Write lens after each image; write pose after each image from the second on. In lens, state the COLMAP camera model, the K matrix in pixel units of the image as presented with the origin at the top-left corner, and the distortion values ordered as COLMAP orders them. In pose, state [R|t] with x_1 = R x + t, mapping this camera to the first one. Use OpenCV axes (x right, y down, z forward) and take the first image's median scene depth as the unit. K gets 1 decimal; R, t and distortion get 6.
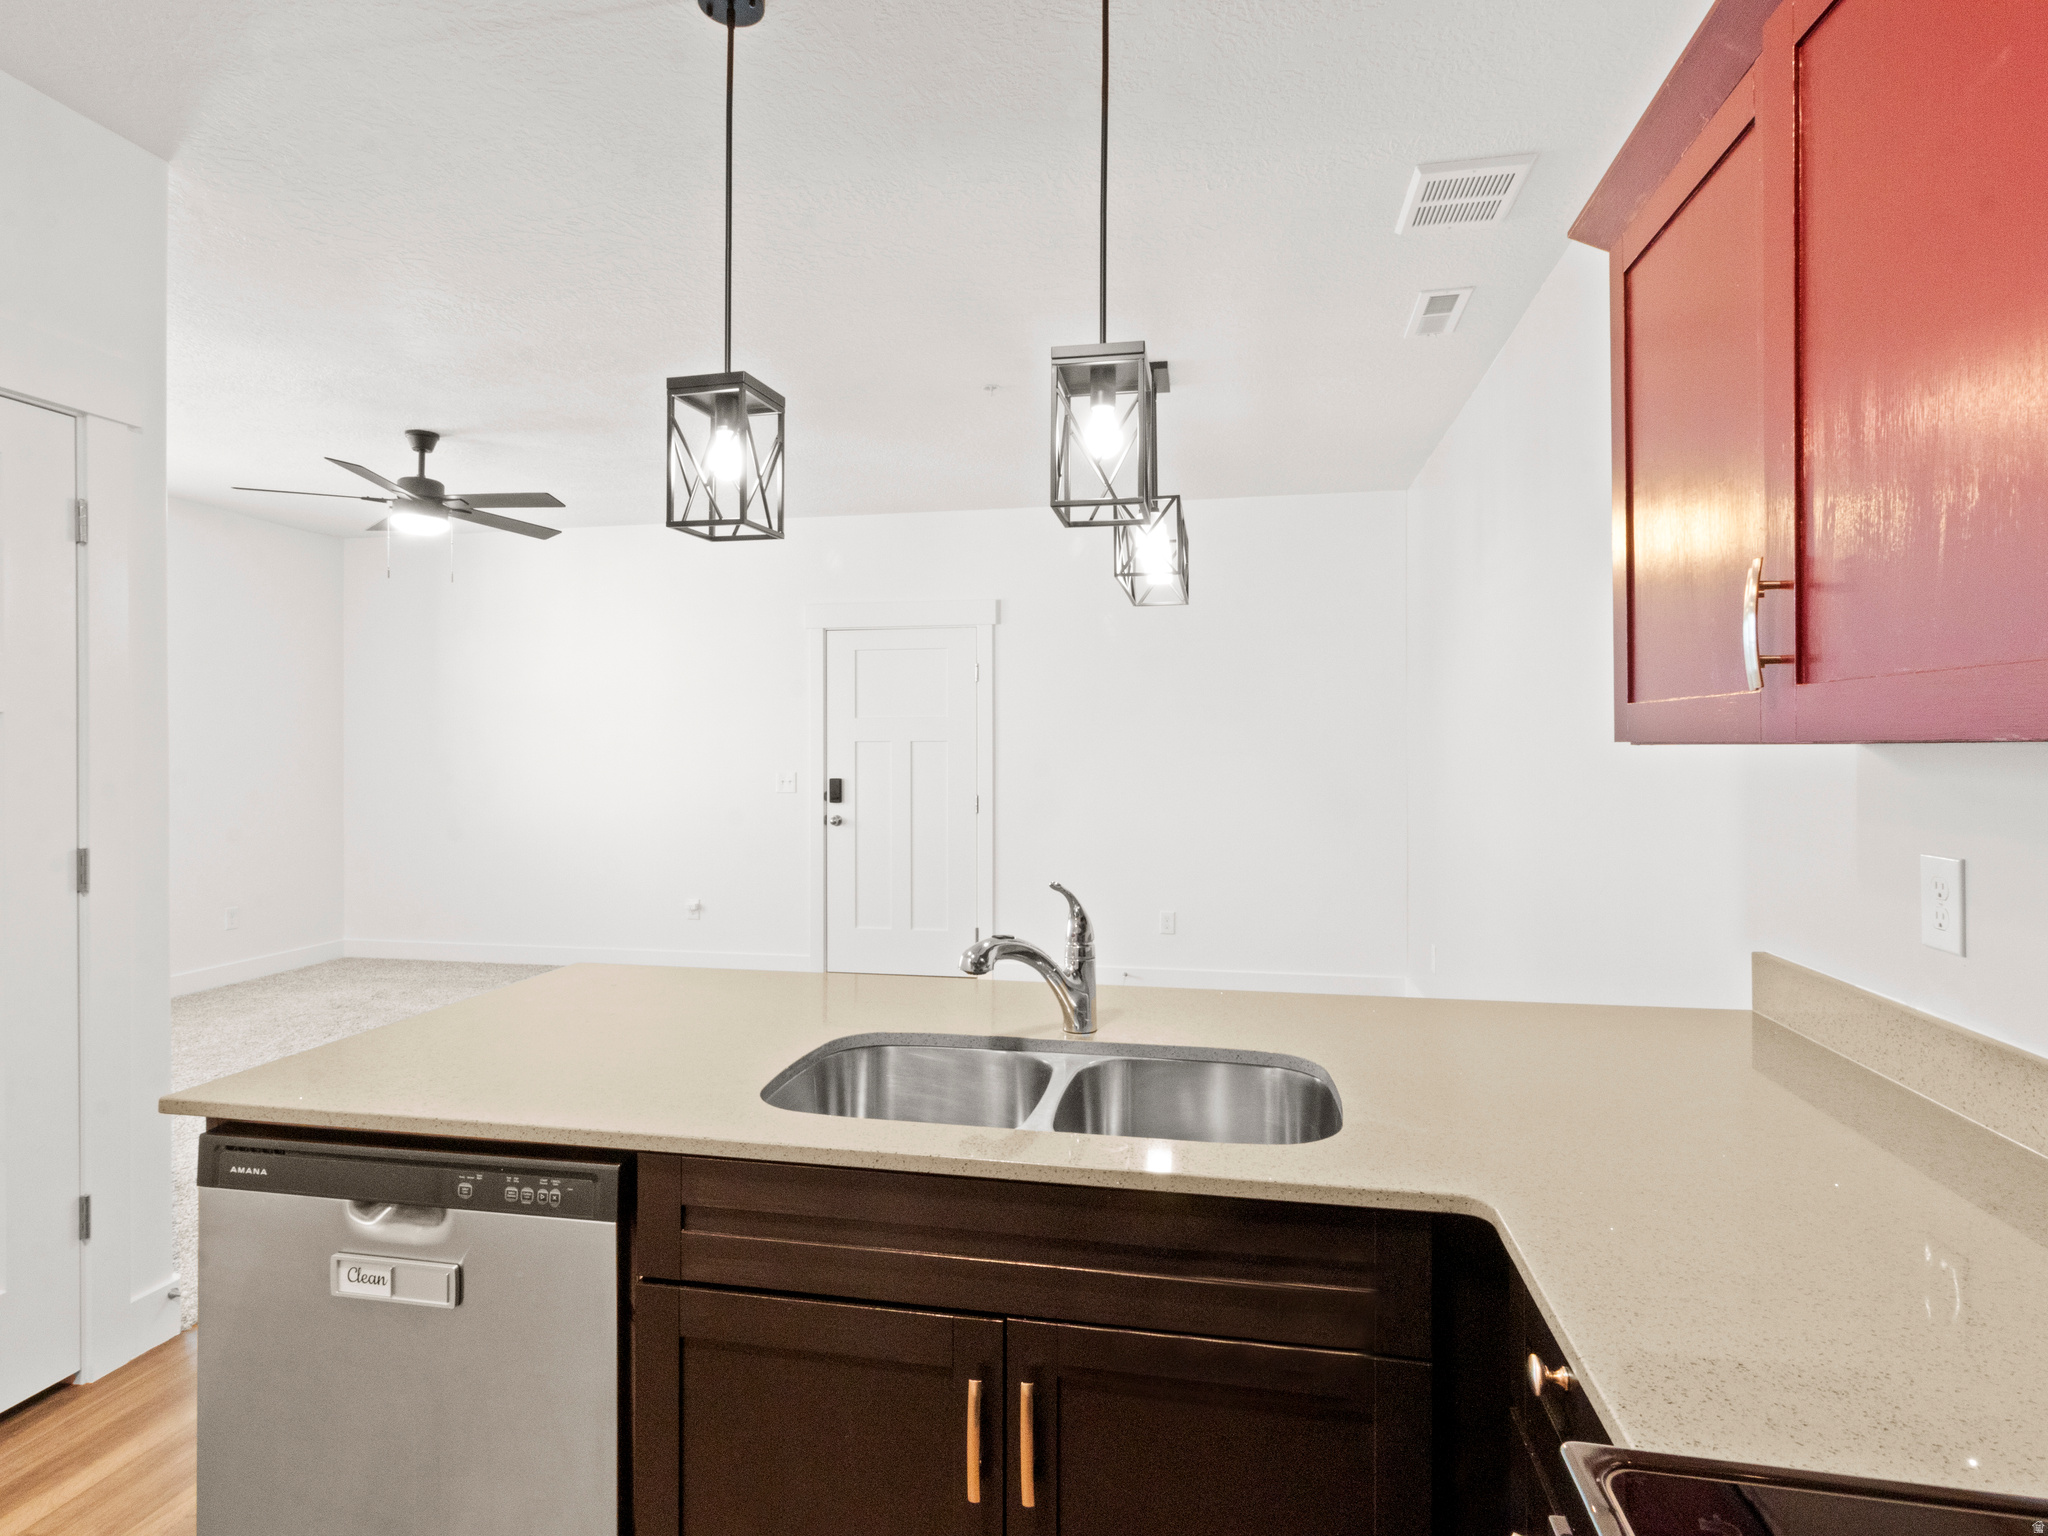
lens RADIAL K [[1076.4, 0, 1020.0], [0, 1076.4, 746.6], [0, 0, 1]] dist [0.002301, 0.000784]
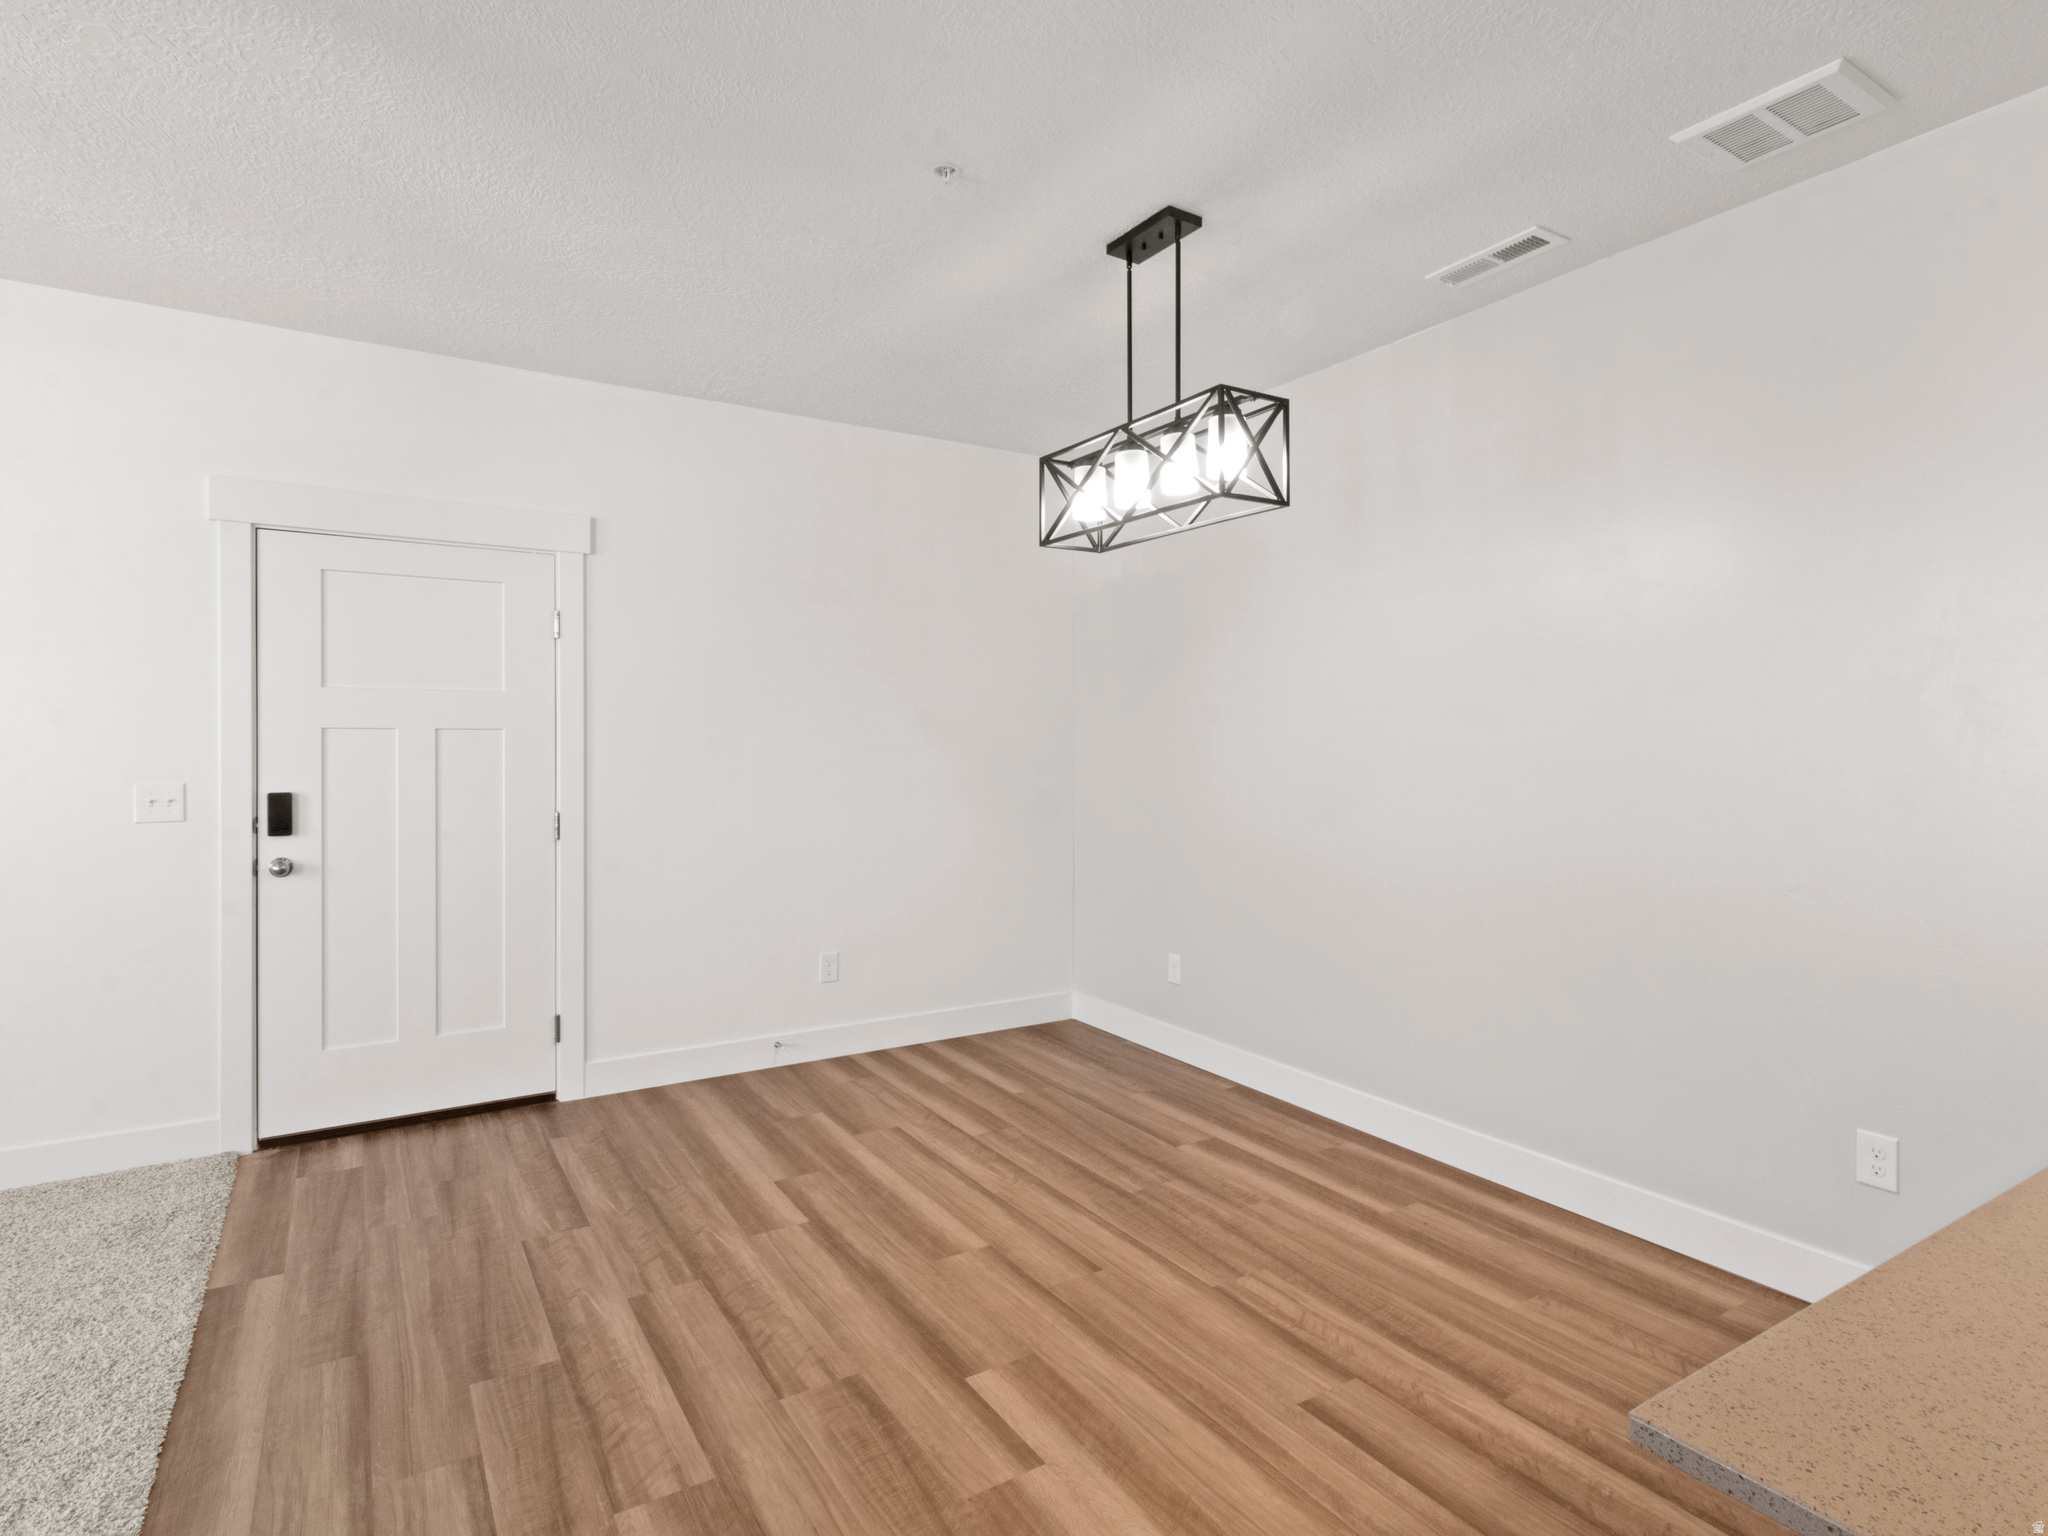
lens RADIAL K [[1076.4, 0, 1020.0], [0, 1076.4, 746.6], [0, 0, 1]] dist [0.002301, 0.000784]
pose [[0.733243, 0.001440, 0.679965, -0.271534], [-0.005496, 0.999978, 0.003808, 0.001213], [-0.679945, -0.006529, 0.733234, 0.322204]]
